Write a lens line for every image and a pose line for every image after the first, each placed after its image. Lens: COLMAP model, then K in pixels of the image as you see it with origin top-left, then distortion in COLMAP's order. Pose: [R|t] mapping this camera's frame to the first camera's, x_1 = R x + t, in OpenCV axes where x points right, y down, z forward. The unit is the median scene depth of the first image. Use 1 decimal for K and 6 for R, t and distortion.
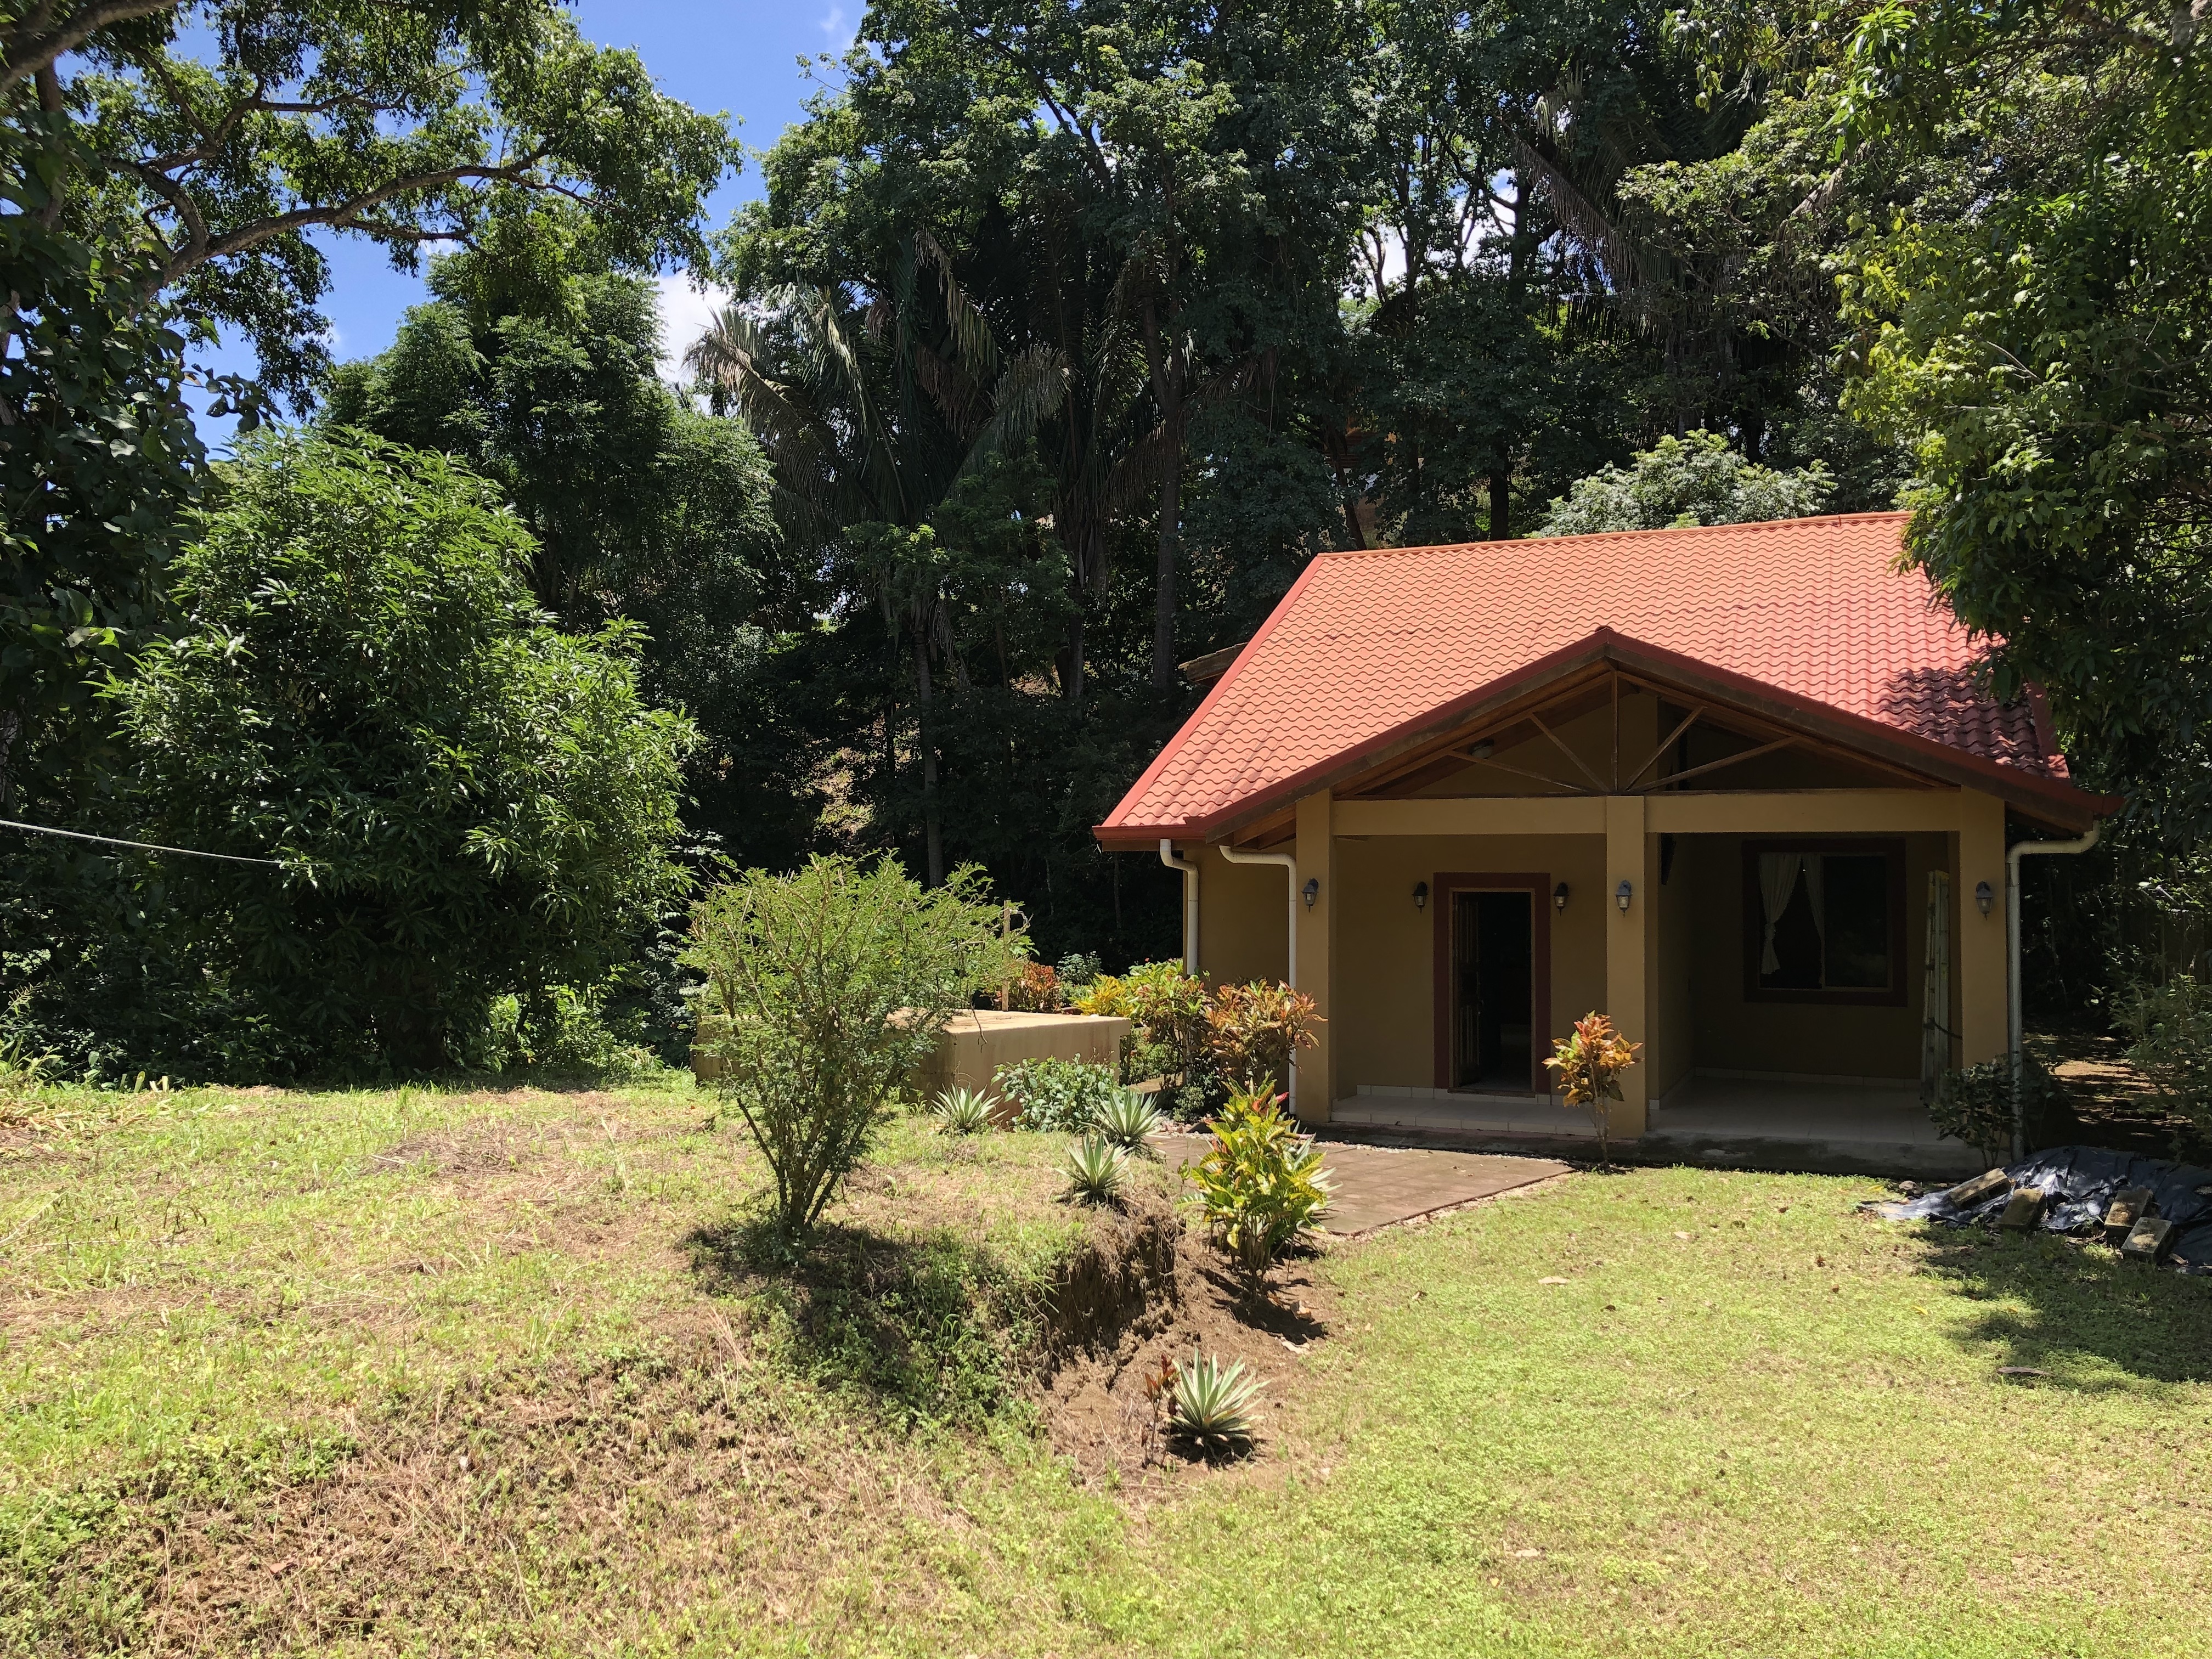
lens RADIAL K [[1832.6, 0, 1073.8], [0, 1832.6, 820.7], [0, 0, 1]] dist [0.167146, -0.372190]
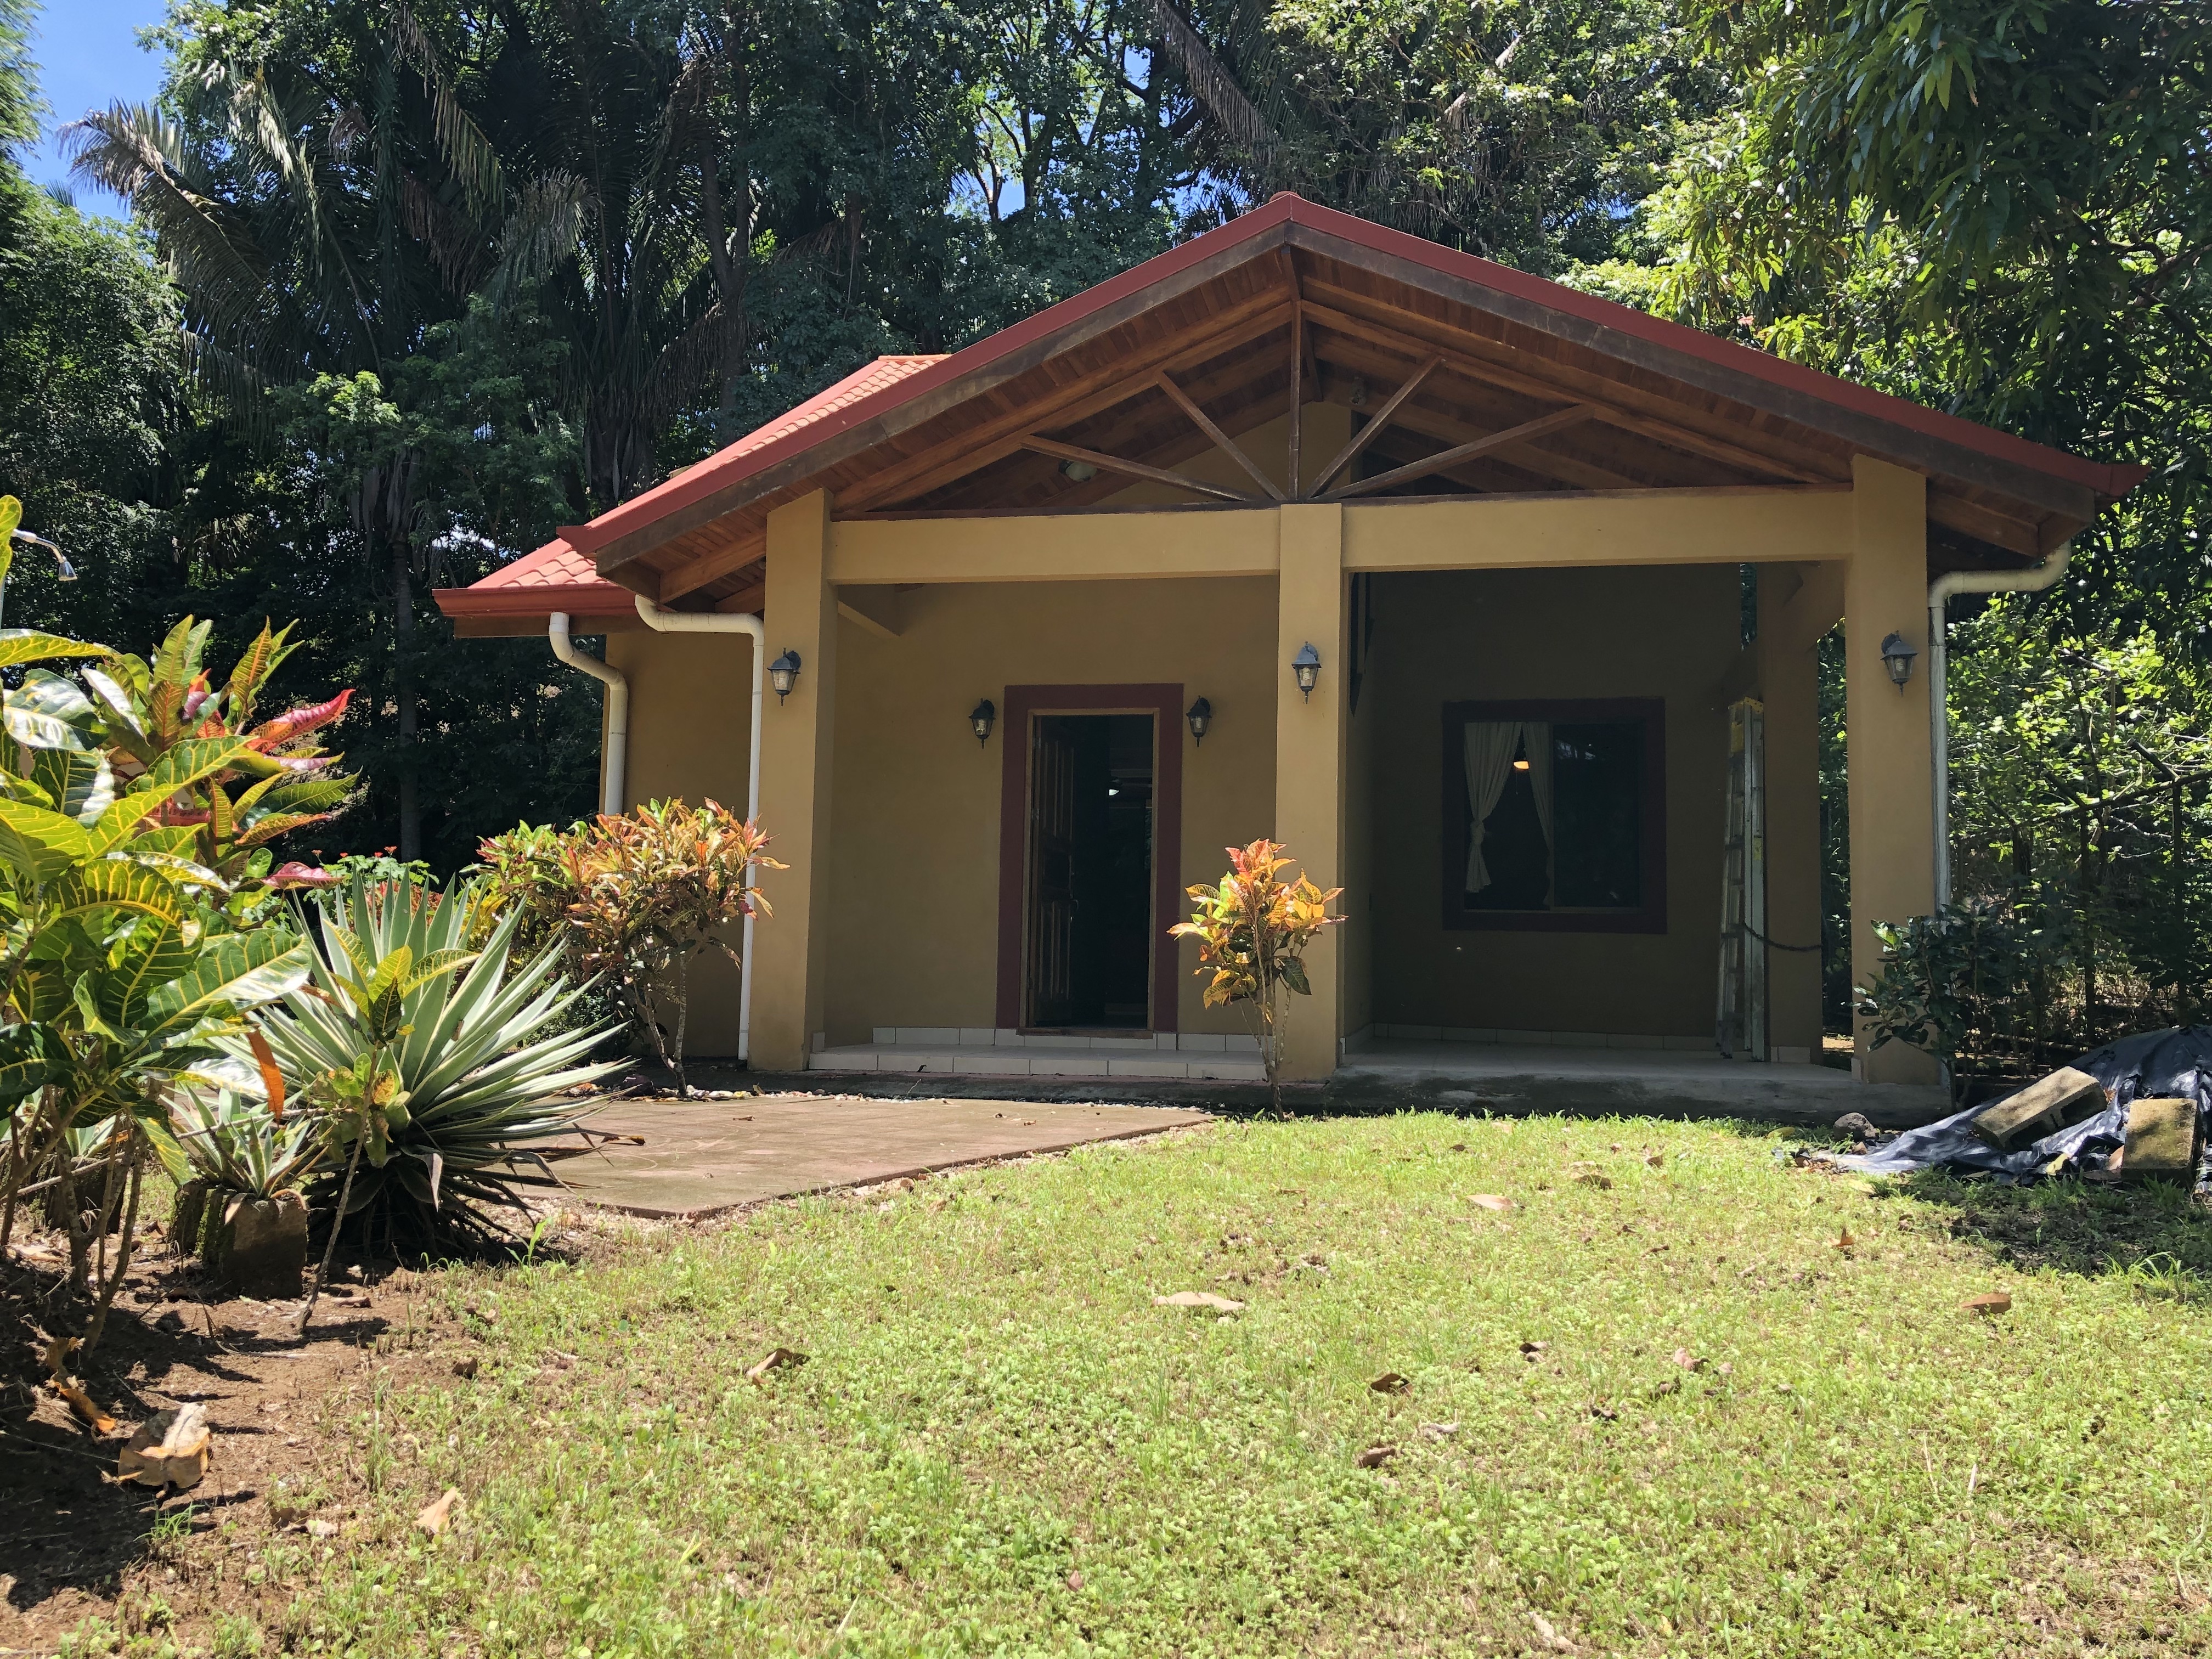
lens RADIAL K [[1832.6, 0, 1073.8], [0, 1832.6, 820.7], [0, 0, 1]] dist [0.167146, -0.372190]
pose [[0.979883, 0.027355, 0.197688, 0.108982], [-0.018494, 0.998746, -0.046531, 0.114943], [-0.198713, 0.041939, 0.979160, 0.439628]]
